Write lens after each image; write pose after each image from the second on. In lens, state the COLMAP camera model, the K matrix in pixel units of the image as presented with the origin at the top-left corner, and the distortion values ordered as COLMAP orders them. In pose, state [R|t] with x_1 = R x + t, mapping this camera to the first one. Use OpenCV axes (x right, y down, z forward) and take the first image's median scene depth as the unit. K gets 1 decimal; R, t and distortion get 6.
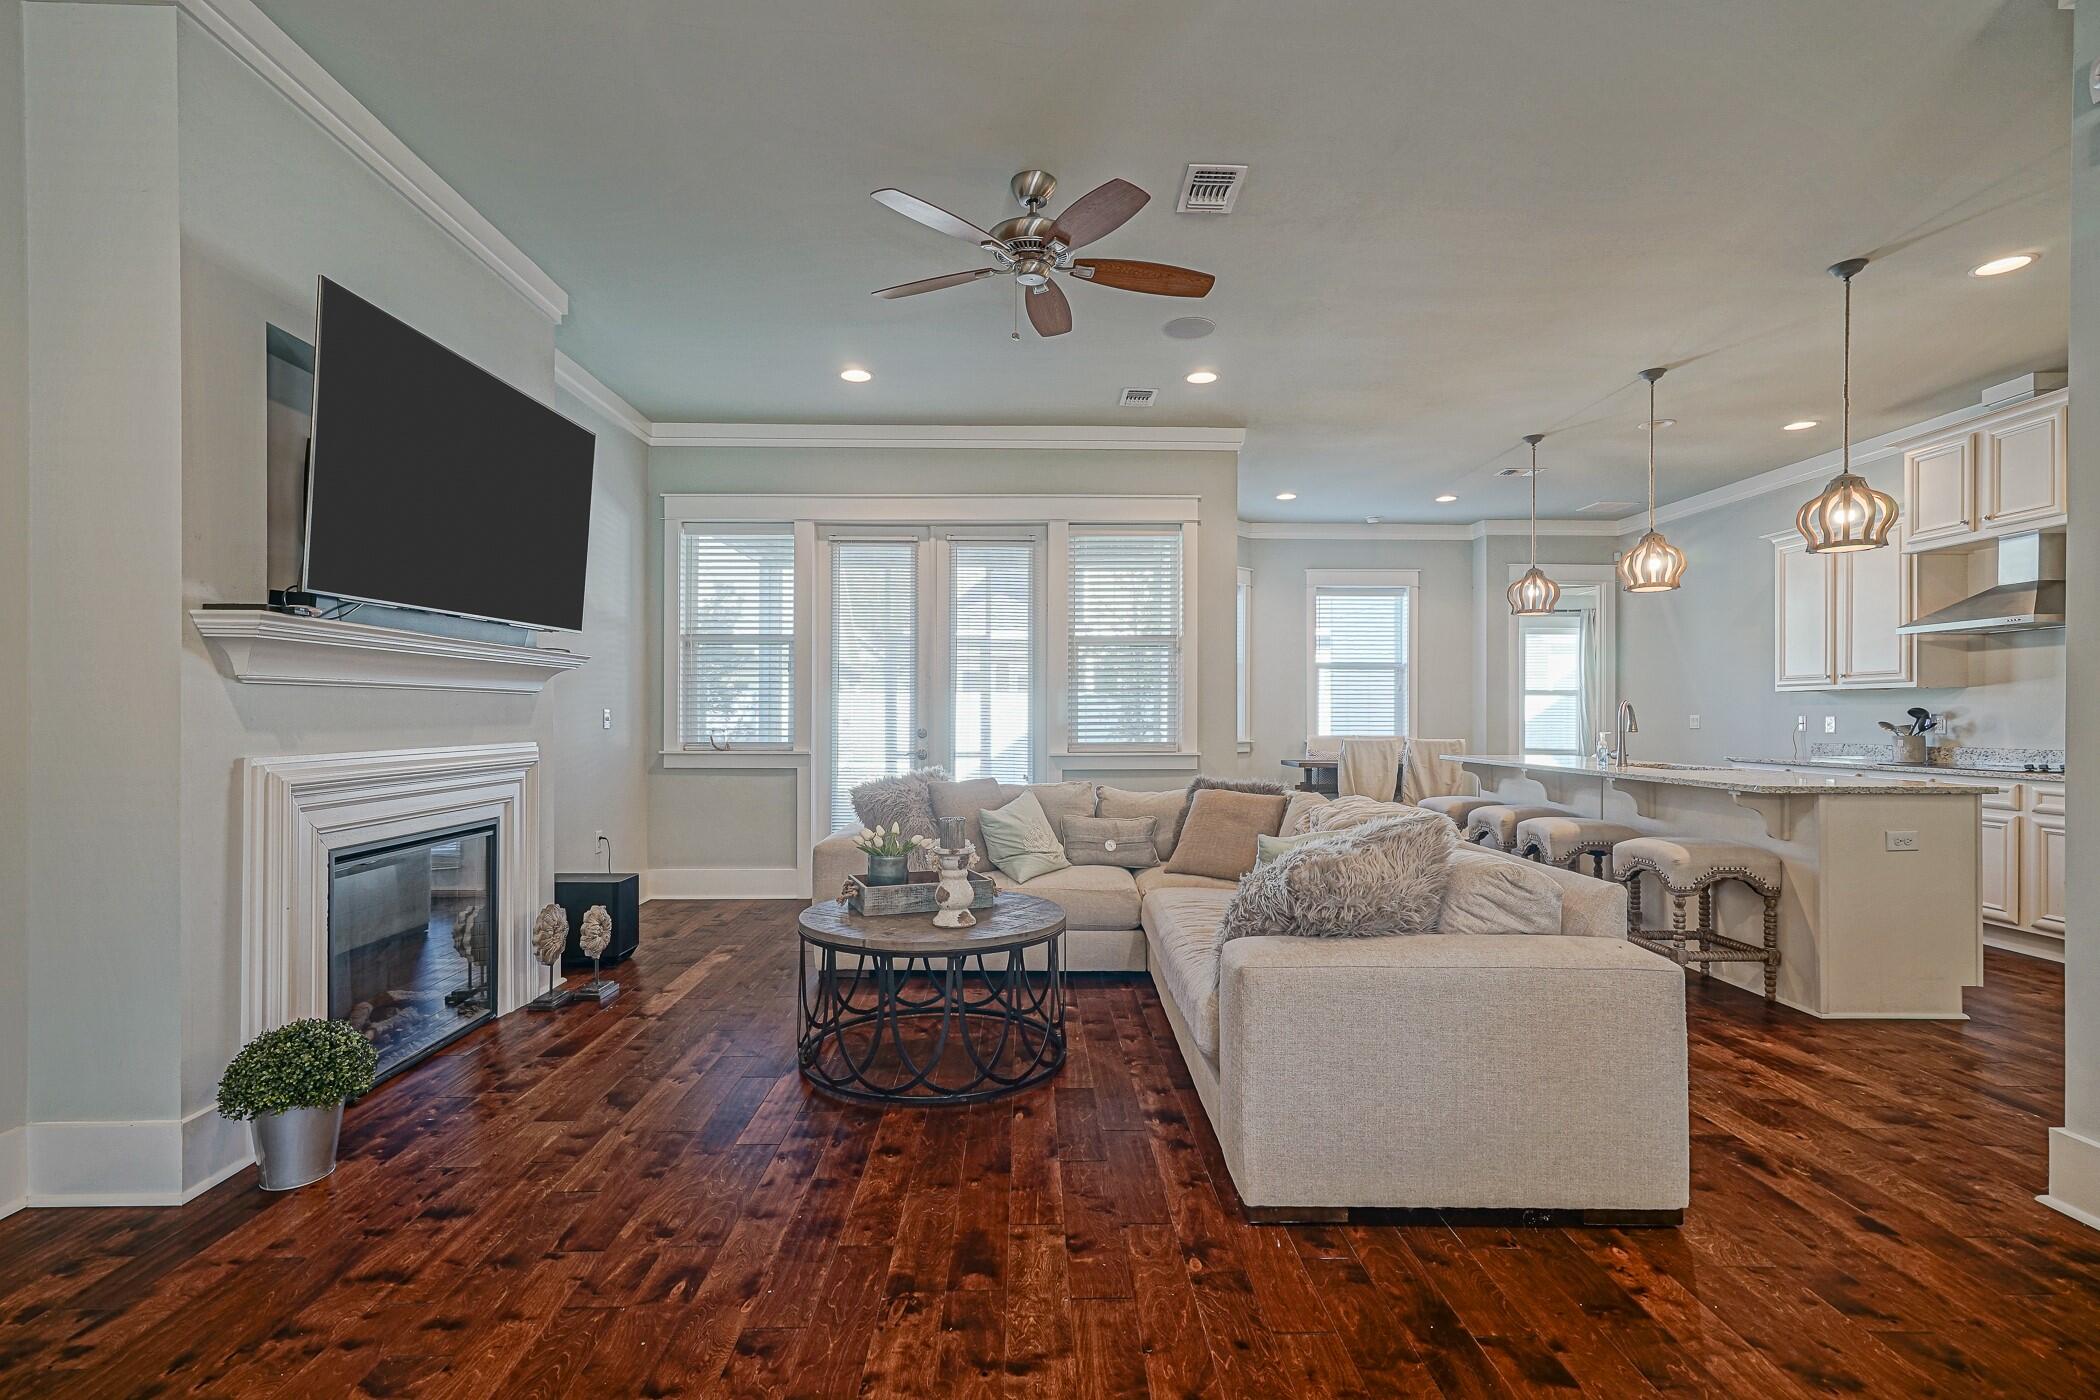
lens RADIAL K [[961.2, 0, 1041.9], [0, 961.2, 707.3], [0, 0, 1]] dist [0.004959, 0.001950]
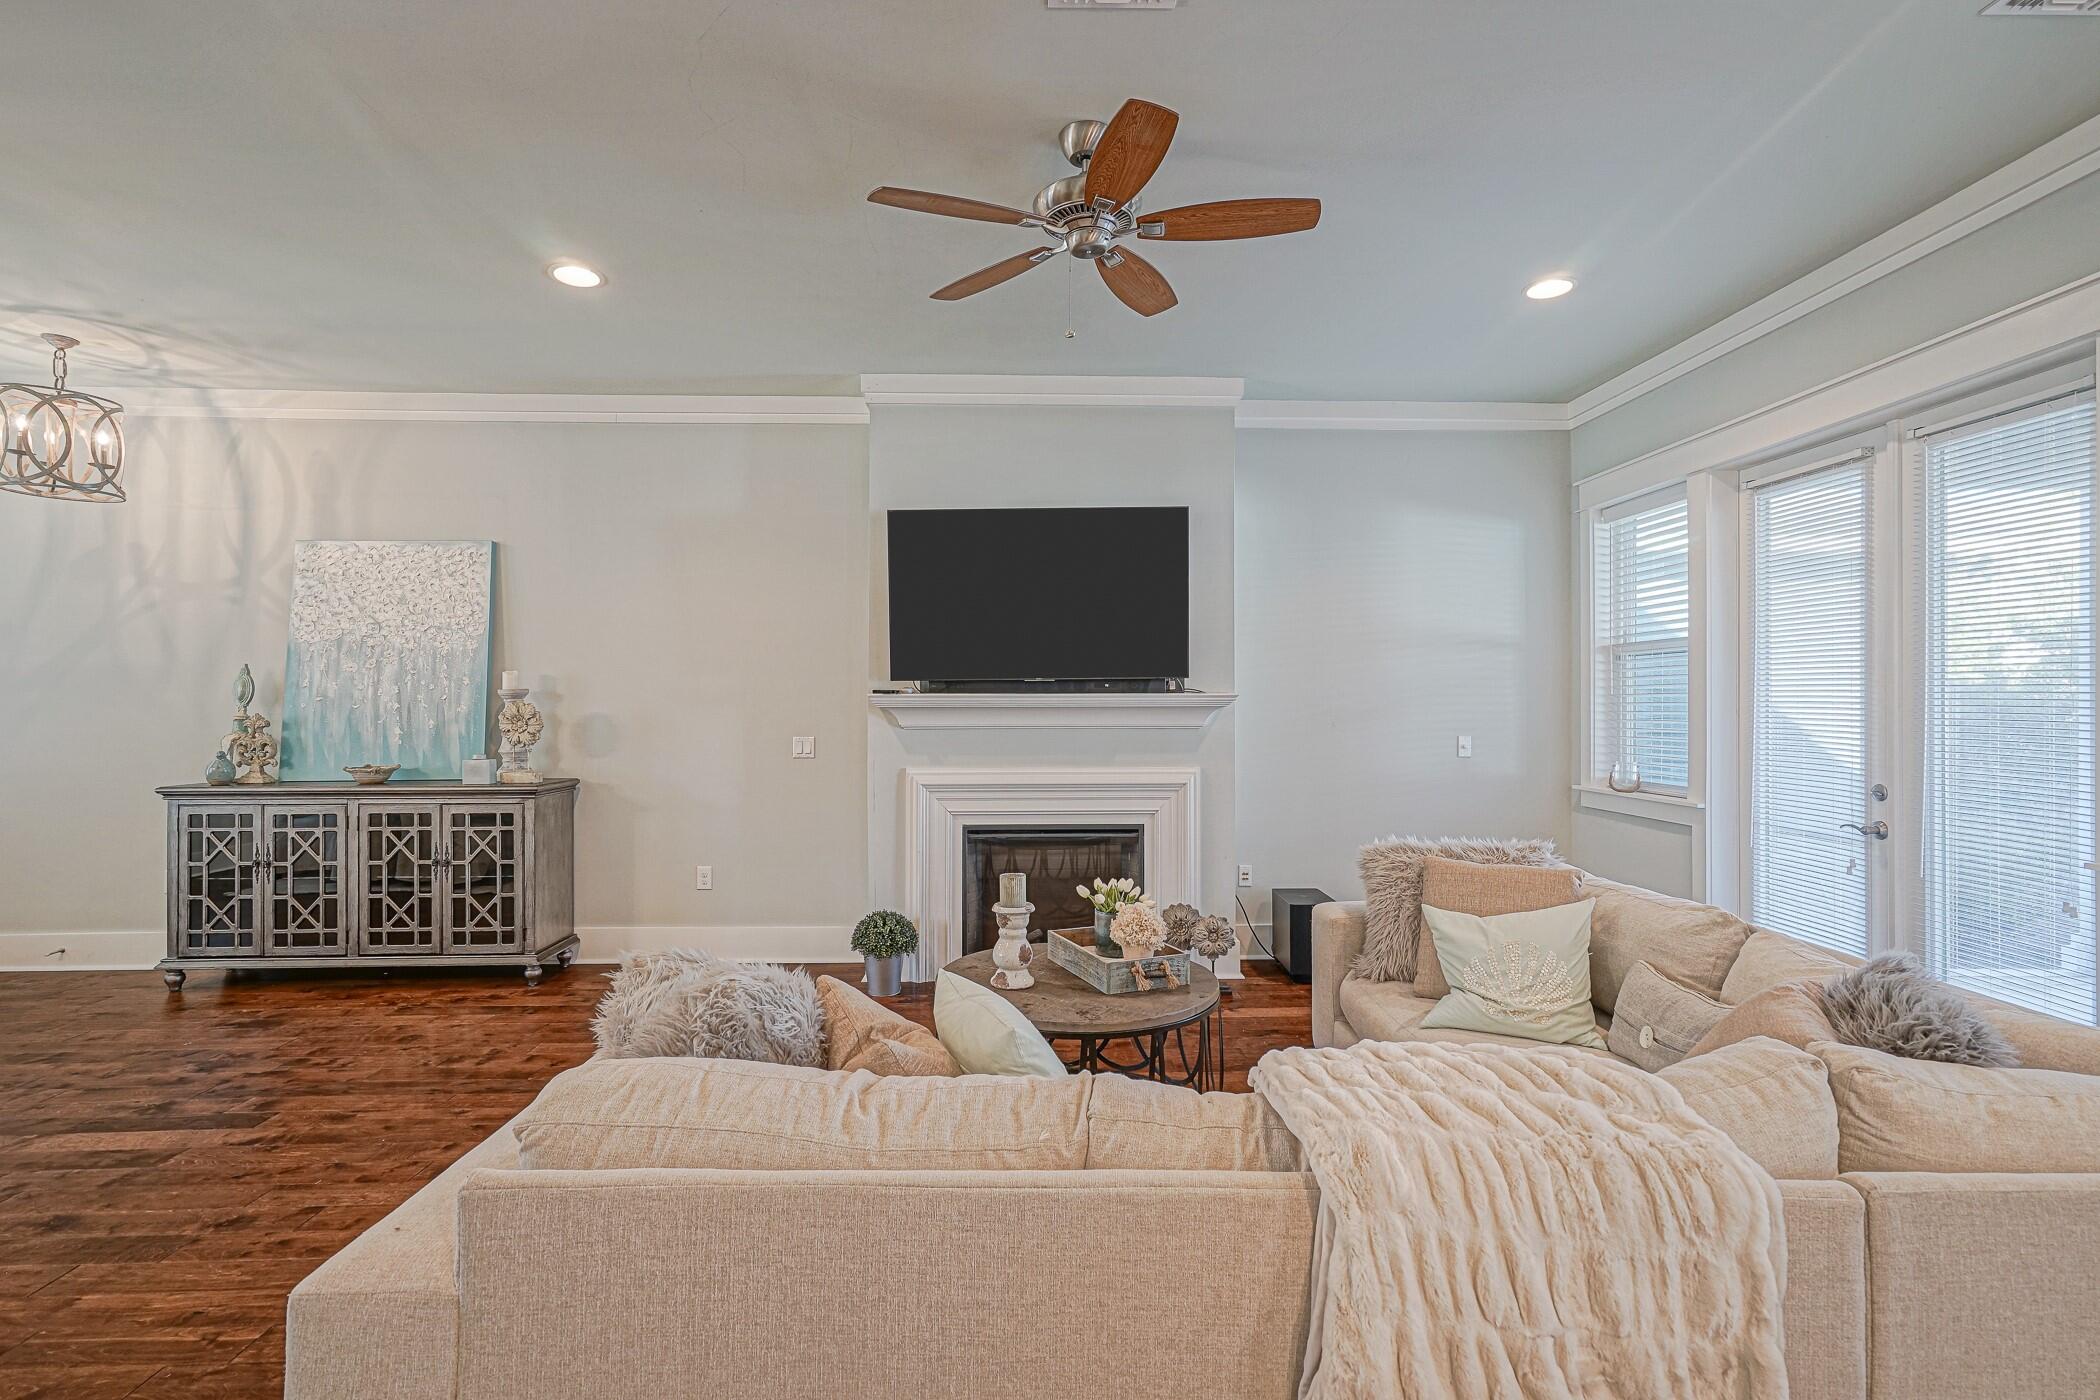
lens RADIAL K [[961.2, 0, 1044.4], [0, 961.2, 703.9], [0, 0, 1]] dist [0.004959, 0.001950]
pose [[0.014040, -0.002630, -0.999898, 0.573037], [0.007524, 0.999969, -0.002525, -0.035749], [0.999873, -0.007488, 0.014060, 0.659783]]
